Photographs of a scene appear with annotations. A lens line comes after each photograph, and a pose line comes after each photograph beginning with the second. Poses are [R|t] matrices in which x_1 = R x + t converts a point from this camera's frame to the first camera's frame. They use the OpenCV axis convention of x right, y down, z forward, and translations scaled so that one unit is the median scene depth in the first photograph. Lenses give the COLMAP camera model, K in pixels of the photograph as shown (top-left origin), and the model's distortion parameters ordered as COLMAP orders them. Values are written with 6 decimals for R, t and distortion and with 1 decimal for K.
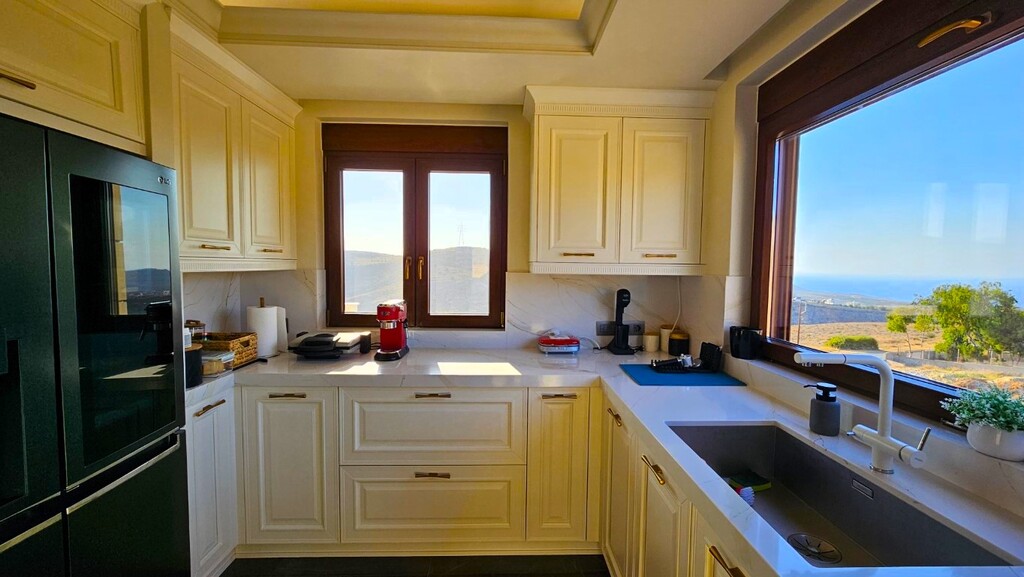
lens RADIAL K [[398.8, 0, 512.0], [0, 398.8, 288.5], [0, 0, 1]] dist [-0.000125, 0.000008]
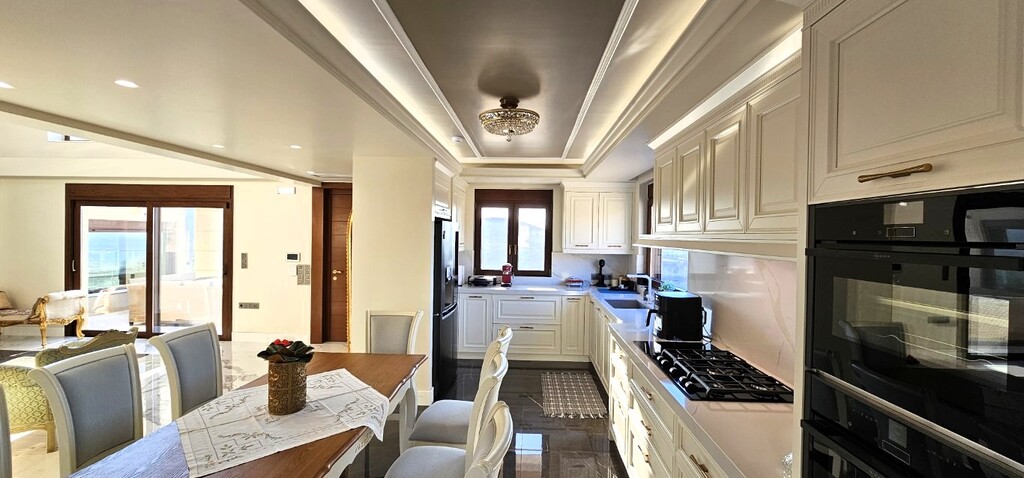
lens RADIAL K [[425.9, 0, 512.0], [0, 425.9, 239.0], [0, 0, 1]] dist [0.000754, 0.000017]
pose [[0.998184, 0.005538, -0.059987, -0.104228], [-0.008546, 0.998712, -0.050013, 0.010692], [0.059632, 0.050435, 0.996945, -1.565052]]
